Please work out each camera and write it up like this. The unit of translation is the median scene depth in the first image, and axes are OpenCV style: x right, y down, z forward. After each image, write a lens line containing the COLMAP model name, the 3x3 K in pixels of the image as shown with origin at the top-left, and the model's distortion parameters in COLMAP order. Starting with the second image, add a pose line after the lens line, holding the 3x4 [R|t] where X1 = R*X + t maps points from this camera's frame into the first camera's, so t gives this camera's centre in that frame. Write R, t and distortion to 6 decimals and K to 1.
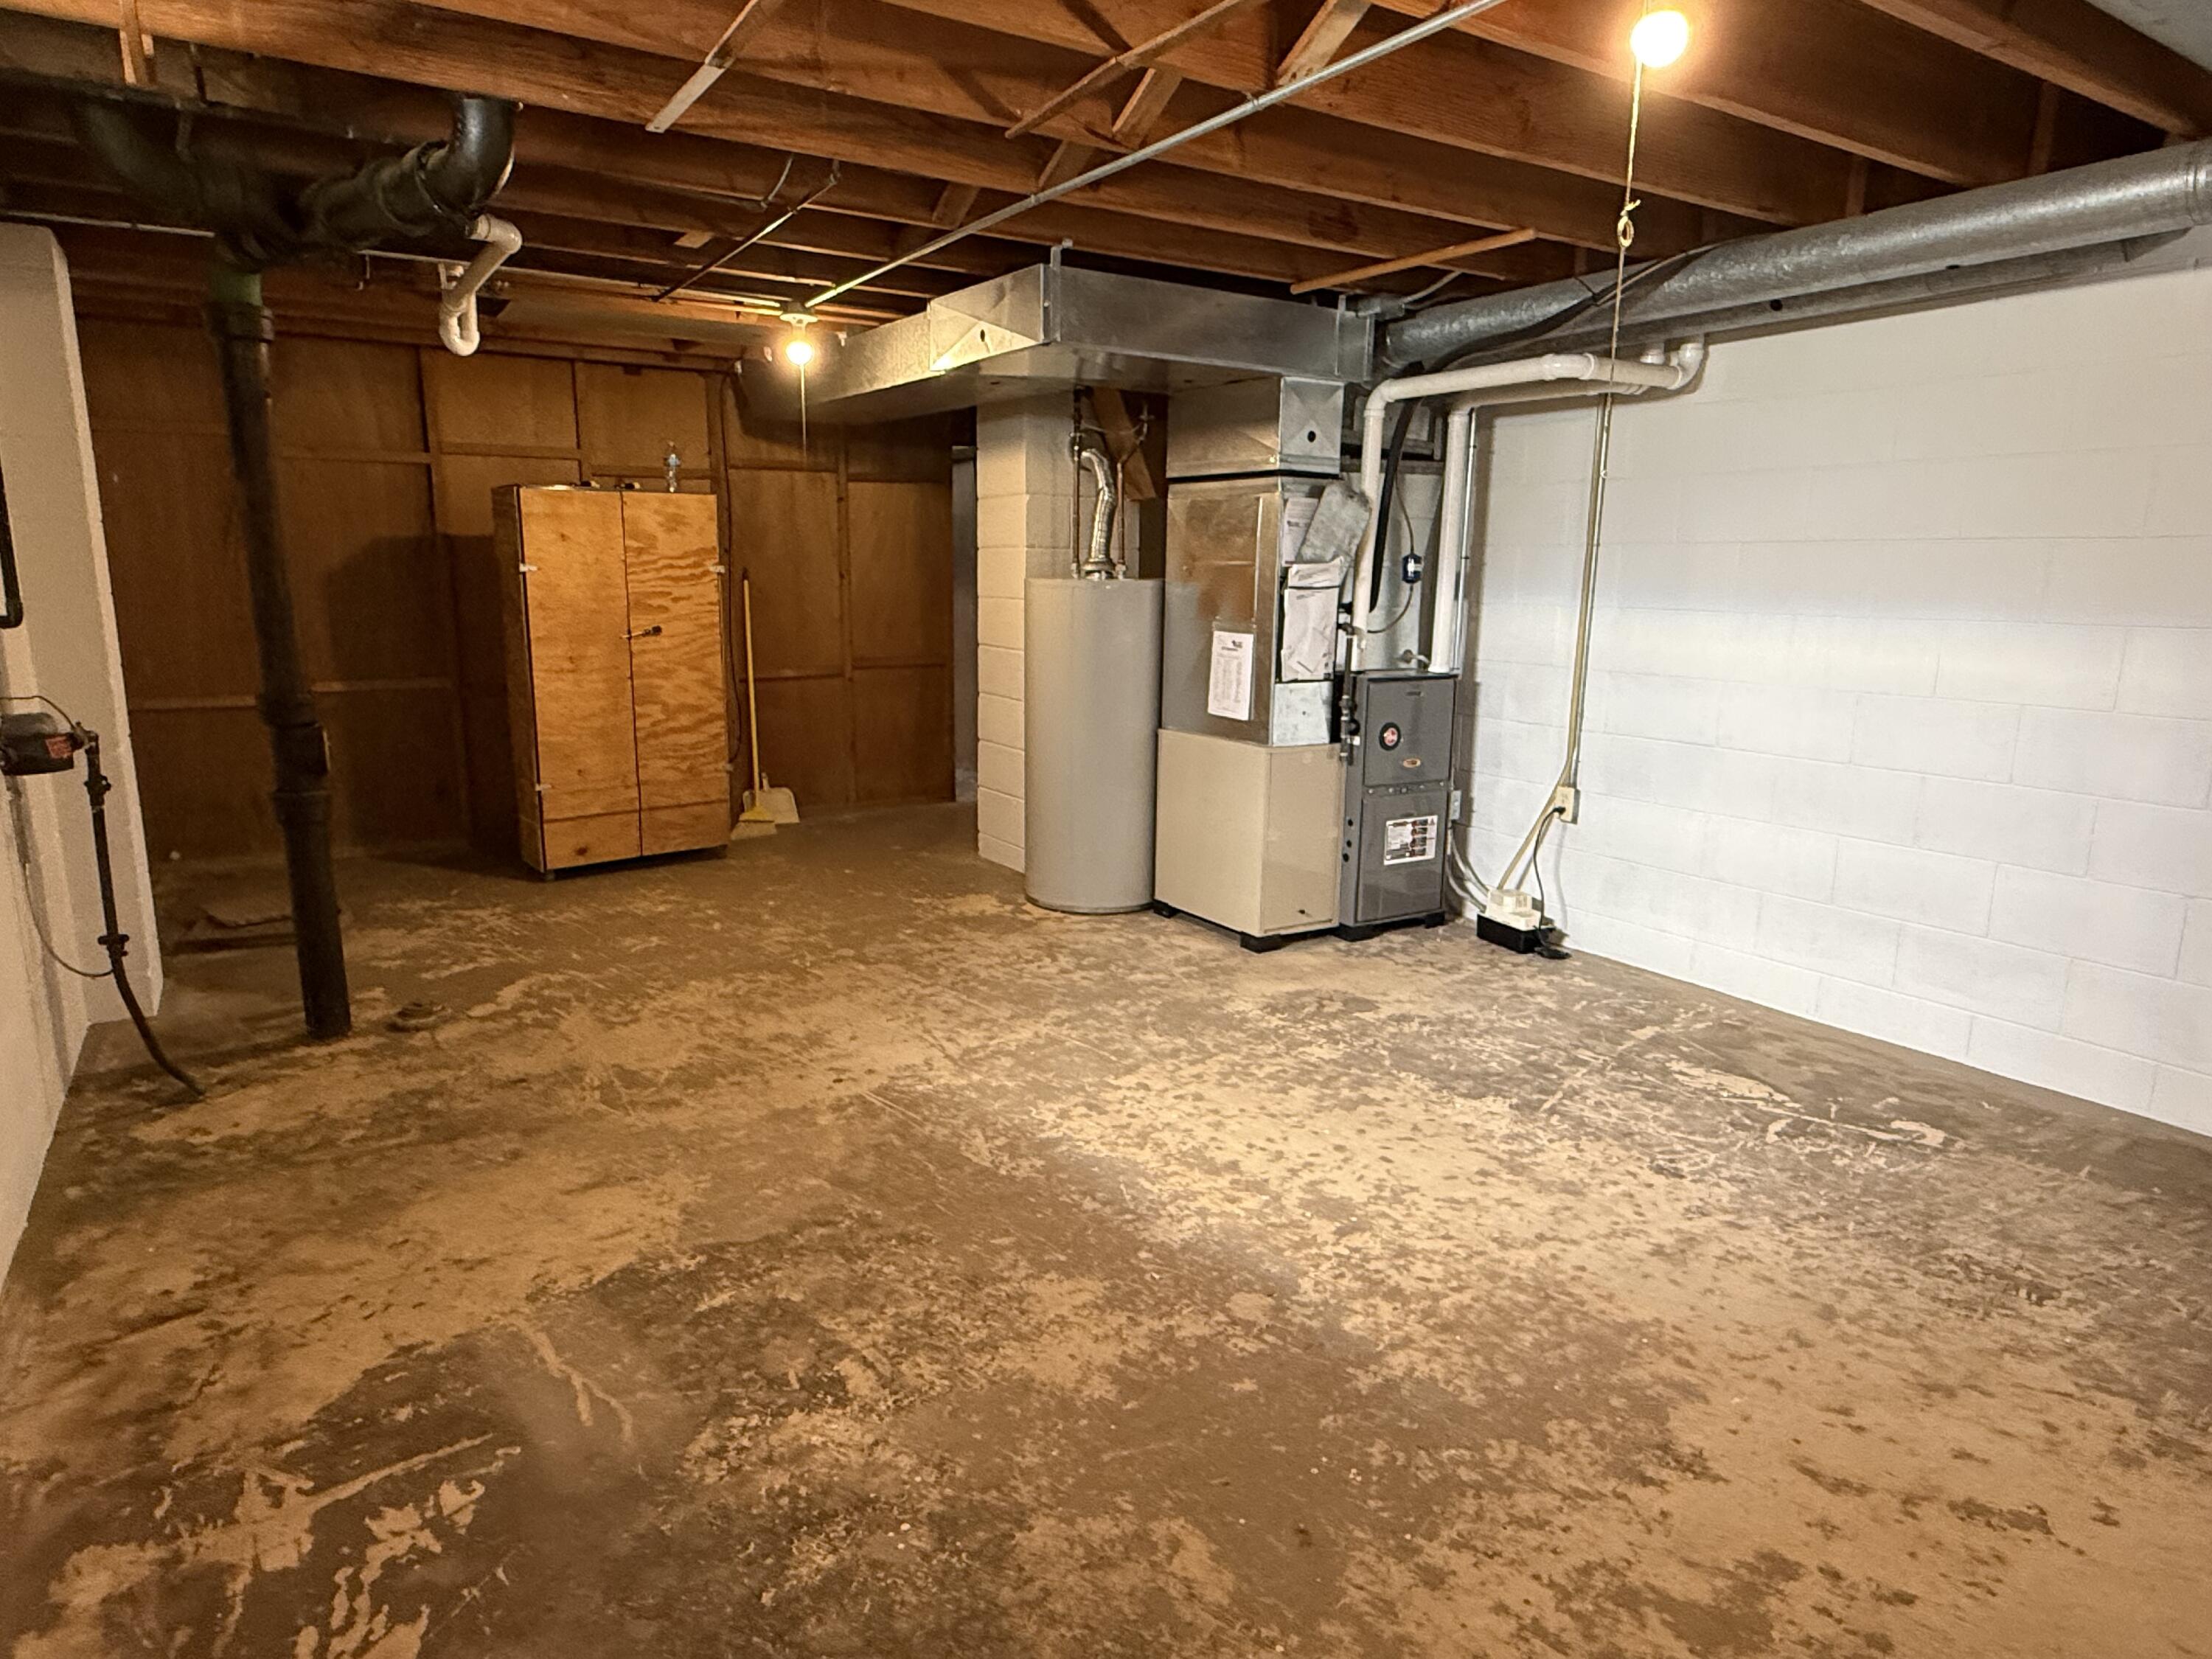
lens RADIAL K [[1328.1, 0, 1101.5], [0, 1328.1, 833.7], [0, 0, 1]] dist [0.000218, 0.001555]
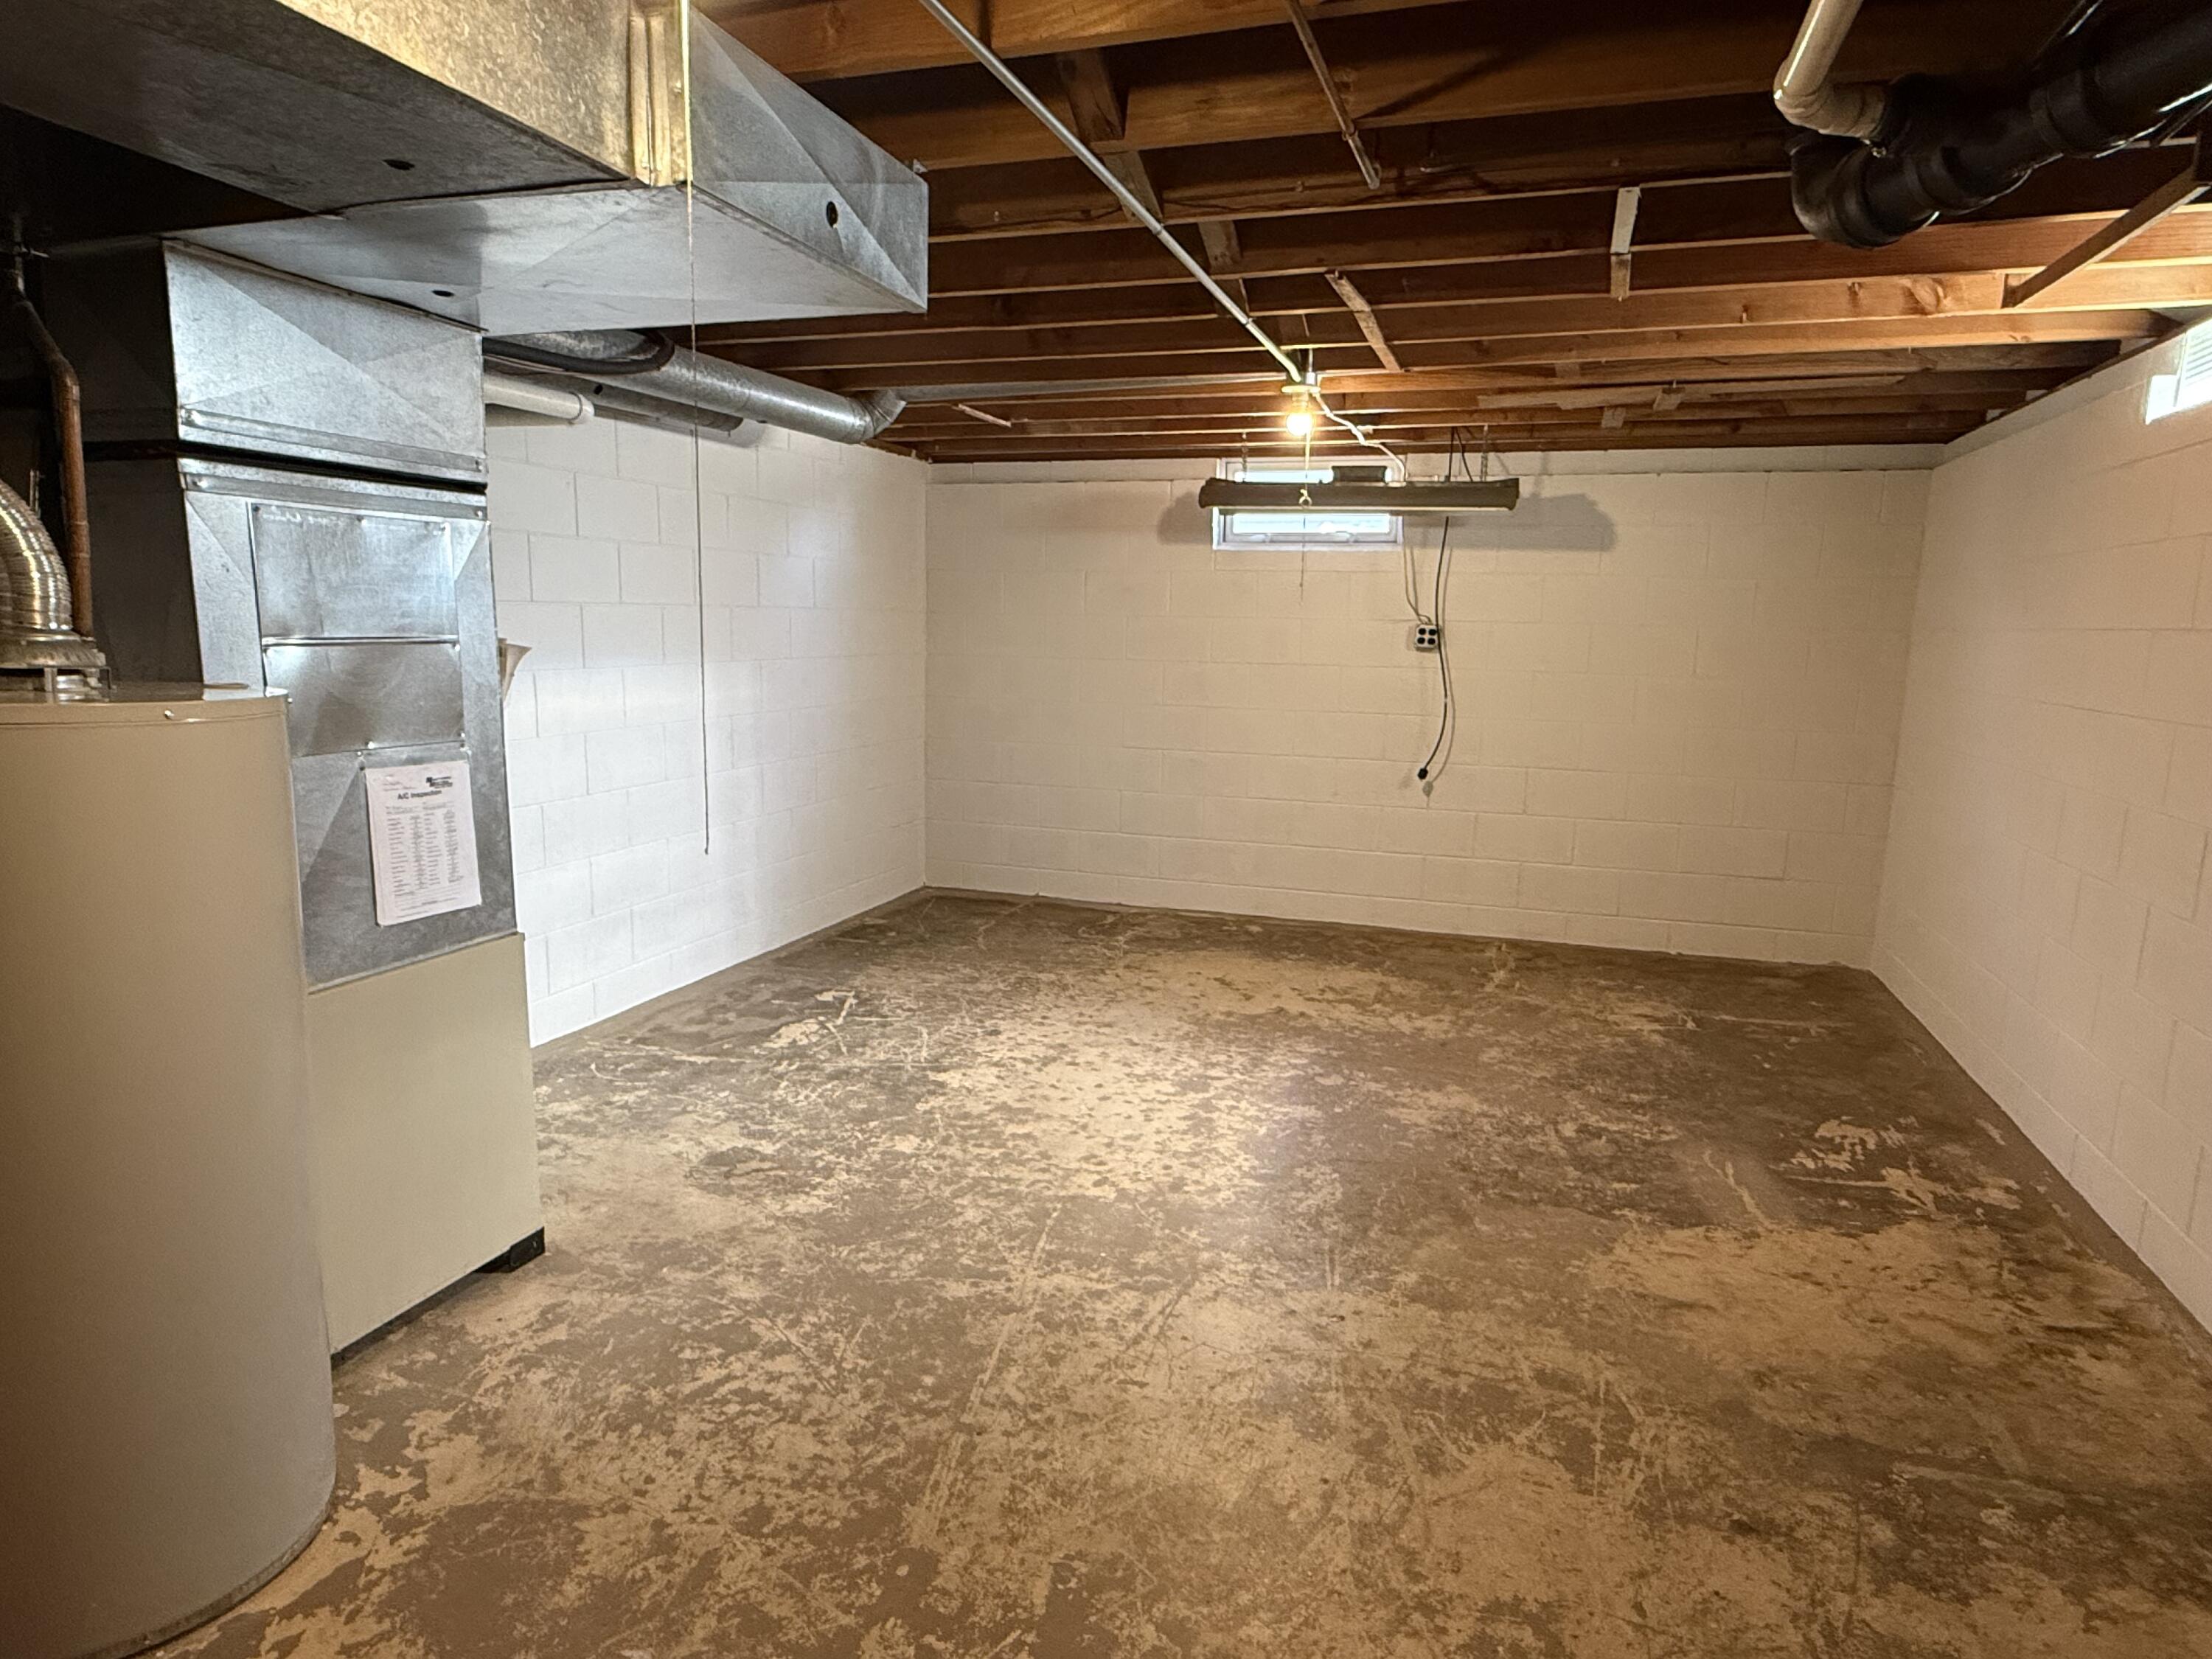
lens RADIAL K [[1328.1, 0, 1102.5], [0, 1328.1, 833.8], [0, 0, 1]] dist [0.000218, 0.001555]
pose [[-0.629052, -0.147501, 0.763241, -0.690909], [0.127211, 0.949065, 0.288258, -0.340063], [-0.766884, 0.278421, -0.578248, 1.533610]]
